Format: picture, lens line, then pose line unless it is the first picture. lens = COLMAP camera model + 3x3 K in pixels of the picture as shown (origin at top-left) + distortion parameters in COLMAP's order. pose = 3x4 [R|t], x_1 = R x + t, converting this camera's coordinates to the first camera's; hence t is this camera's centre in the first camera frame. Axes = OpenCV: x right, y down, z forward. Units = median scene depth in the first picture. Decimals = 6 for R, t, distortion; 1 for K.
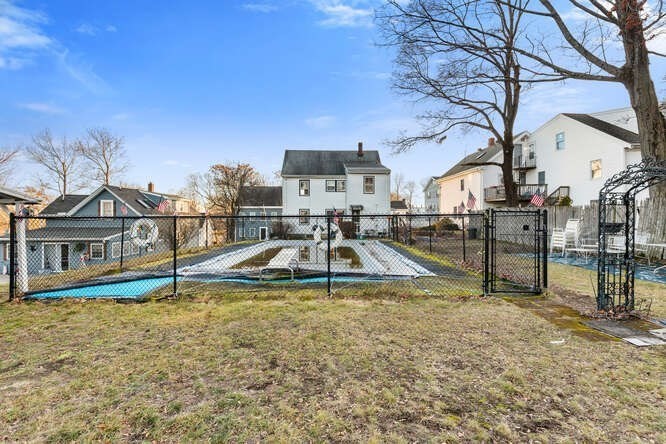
lens RADIAL K [[298.0, 0, 332.5], [0, 298.0, 225.4], [0, 0, 1]] dist [0.002921, 0.000181]
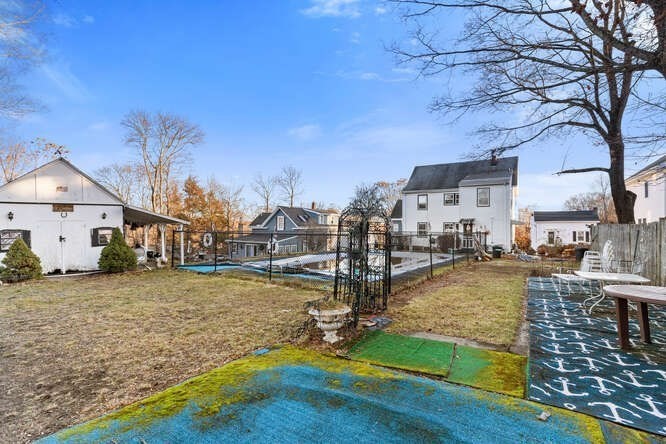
lens RADIAL K [[298.0, 0, 332.5], [0, 298.0, 225.4], [0, 0, 1]] dist [0.002921, 0.000181]
pose [[0.816887, 0.008125, -0.576741, 0.261034], [-0.028127, 0.999272, -0.025761, -0.009860], [0.576112, 0.037266, 0.816521, -0.032600]]
